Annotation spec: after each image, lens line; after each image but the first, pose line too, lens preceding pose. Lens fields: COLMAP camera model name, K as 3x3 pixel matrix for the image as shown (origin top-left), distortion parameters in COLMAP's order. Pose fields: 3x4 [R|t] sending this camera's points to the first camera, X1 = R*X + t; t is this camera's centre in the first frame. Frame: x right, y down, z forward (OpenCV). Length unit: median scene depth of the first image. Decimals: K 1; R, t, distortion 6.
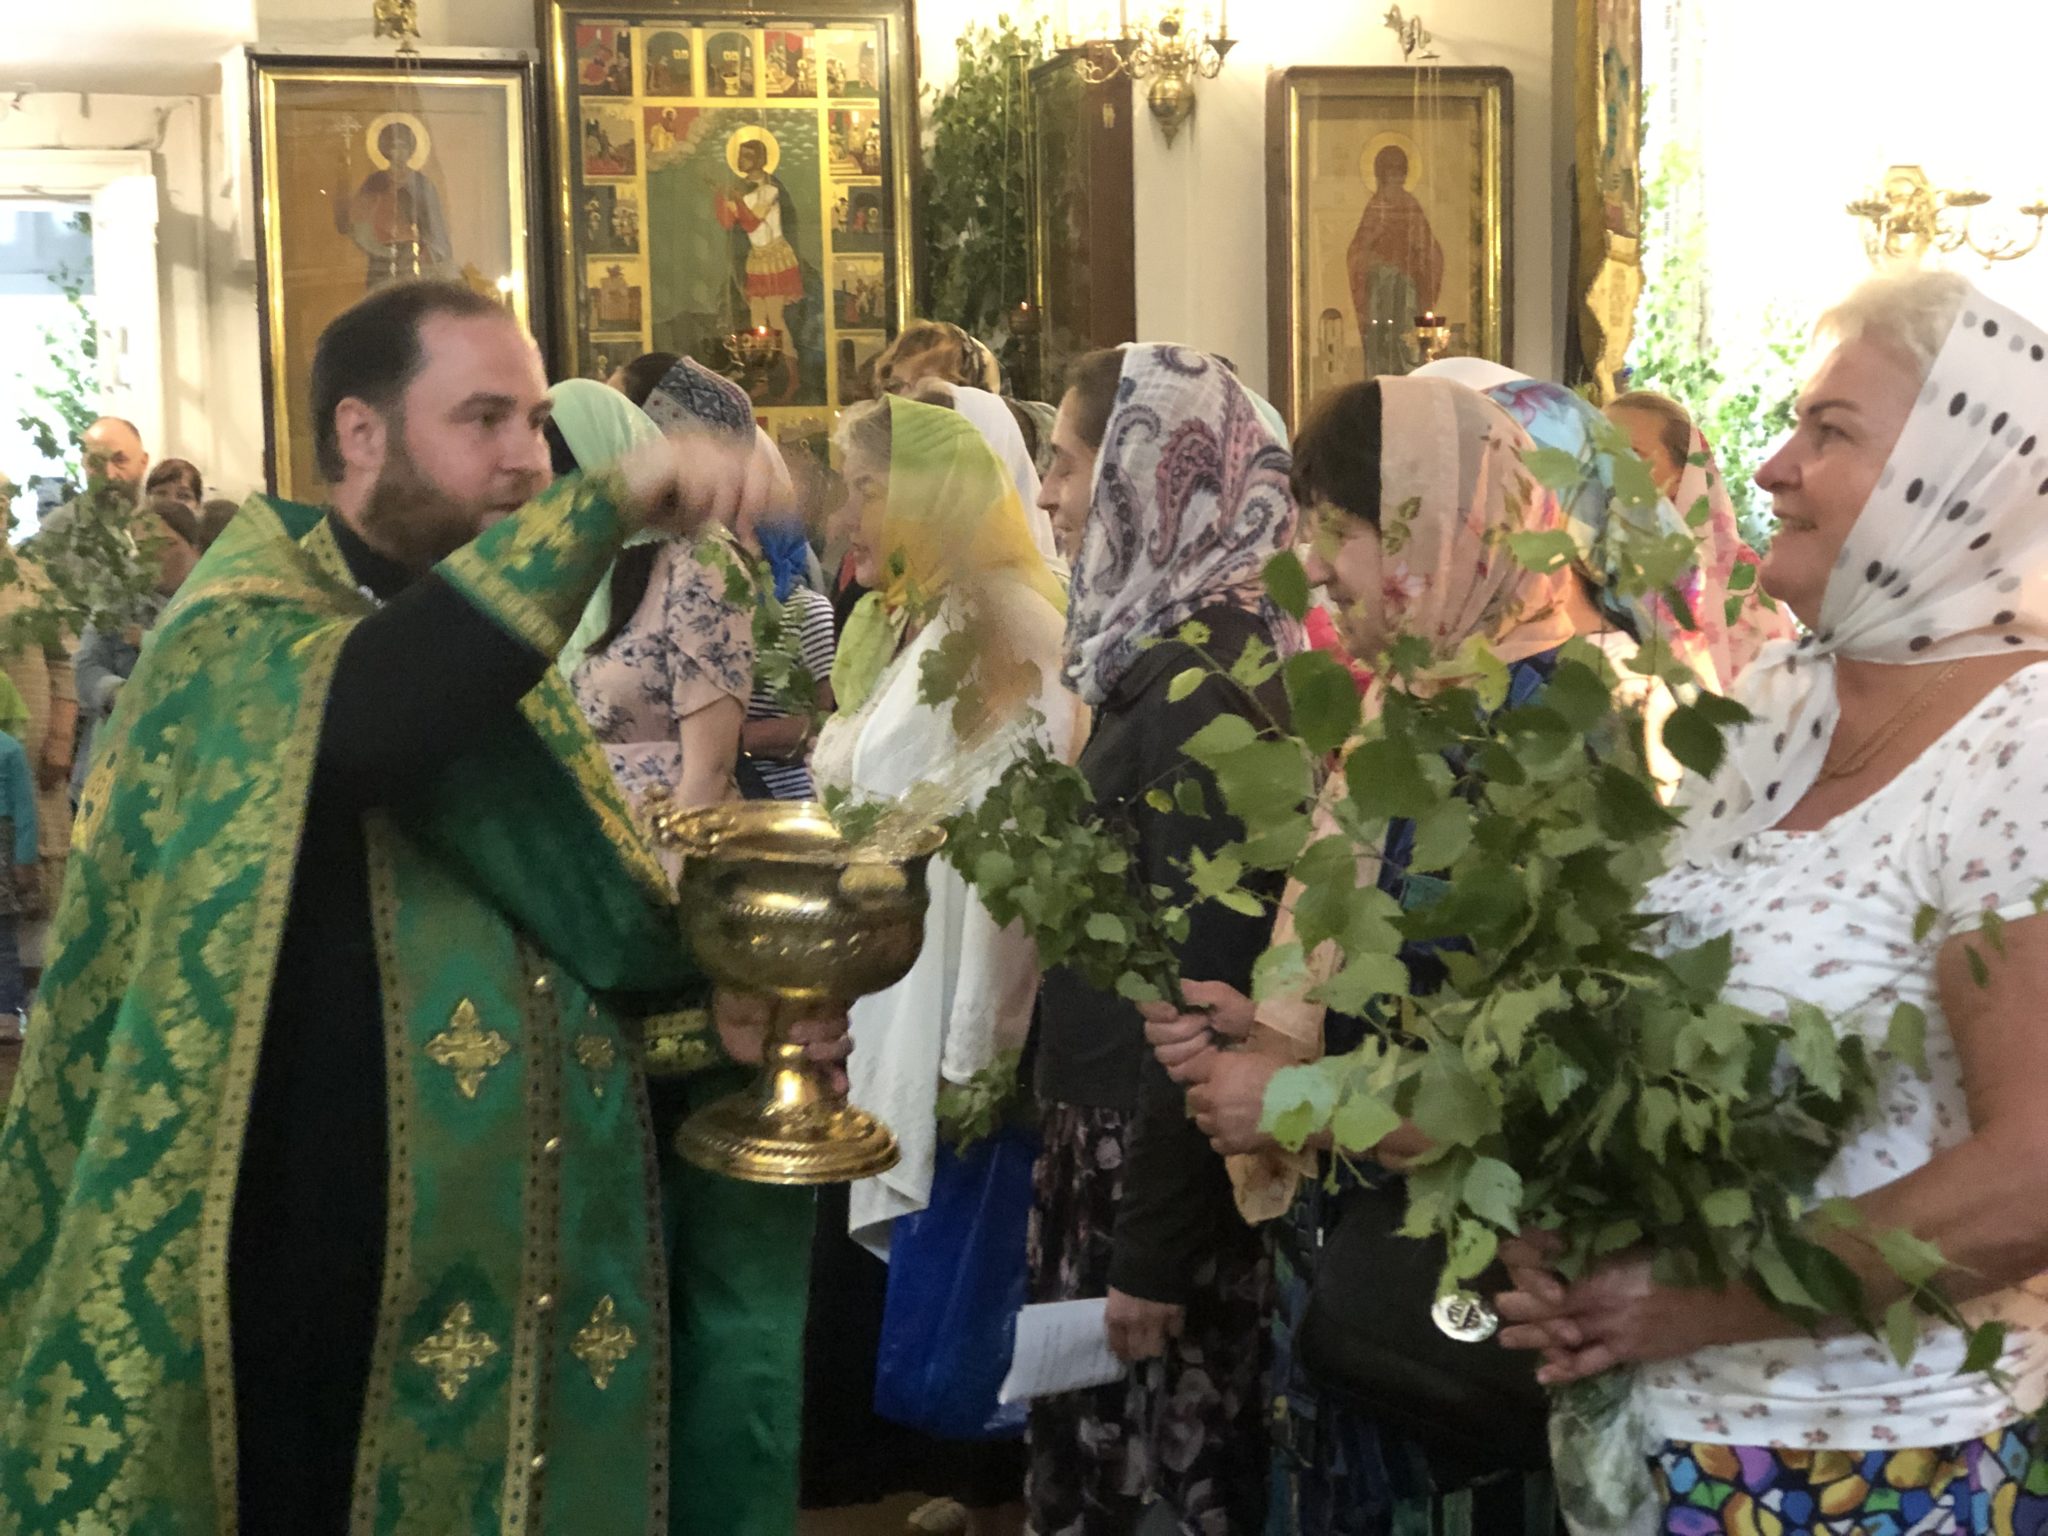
lens RADIAL K [[3442.2, 0, 1024.0], [0, 3442.2, 768.0], [0, 0, 1]] dist [-0.008997, 1.253398]
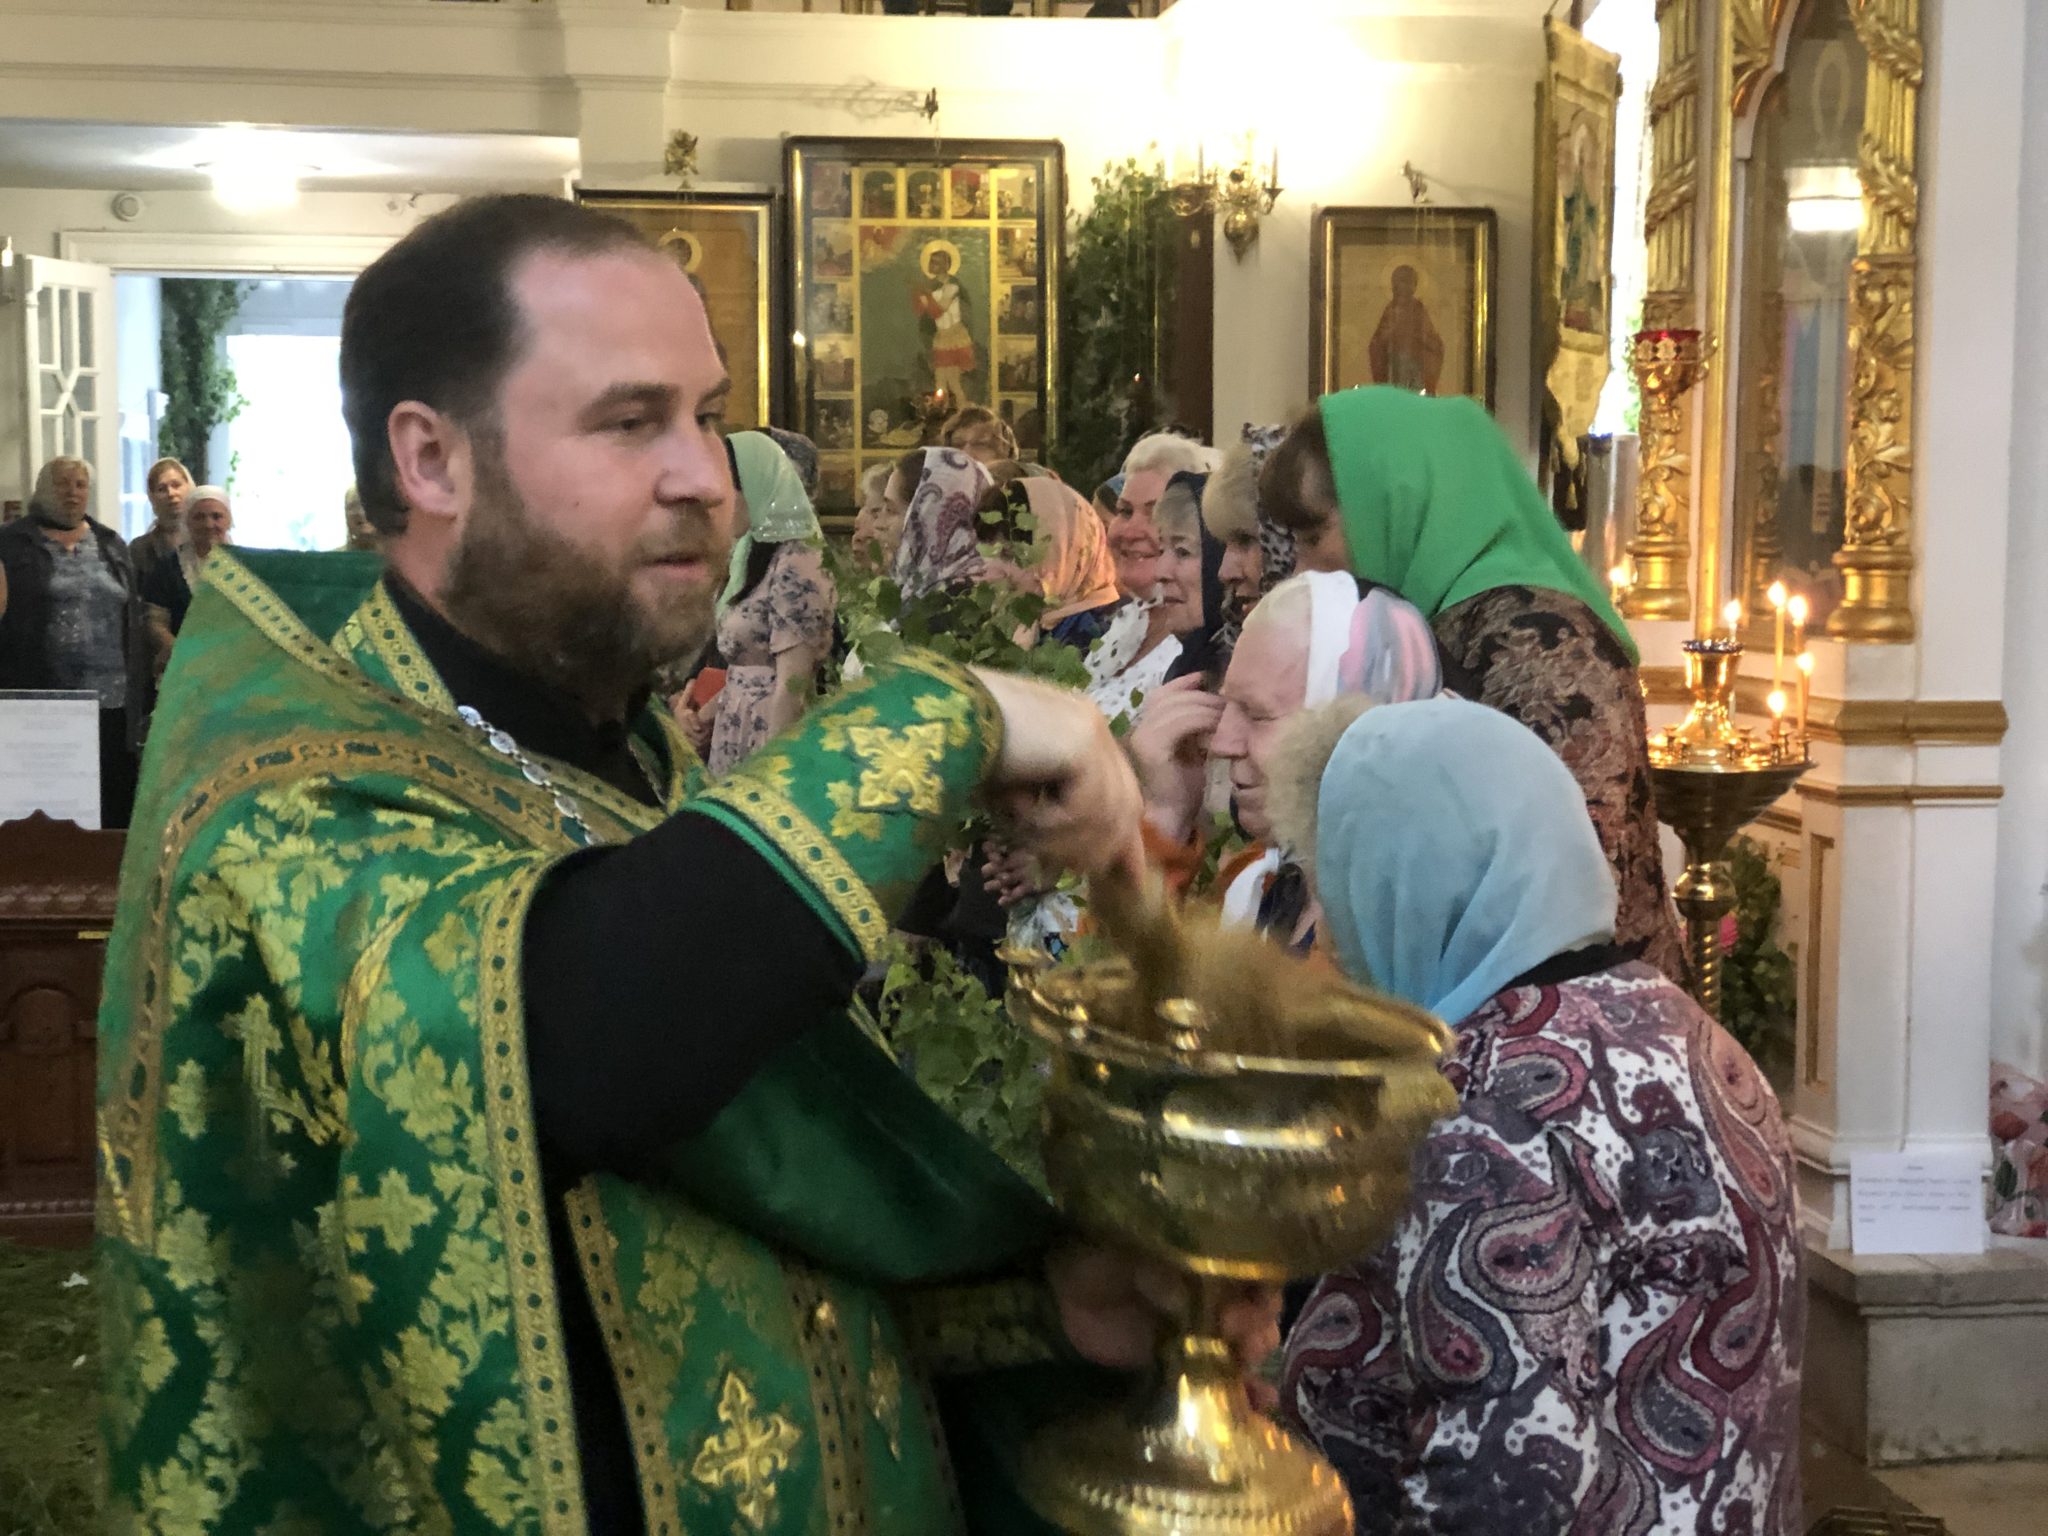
lens RADIAL K [[3442.2, 0, 1024.0], [0, 3442.2, 768.0], [0, 0, 1]] dist [-0.008997, 1.253398]
pose [[0.994103, 0.028474, -0.104633, 0.100389], [-0.028869, 0.999581, -0.002268, 0.021205], [0.104525, 0.005275, 0.994508, -0.329566]]
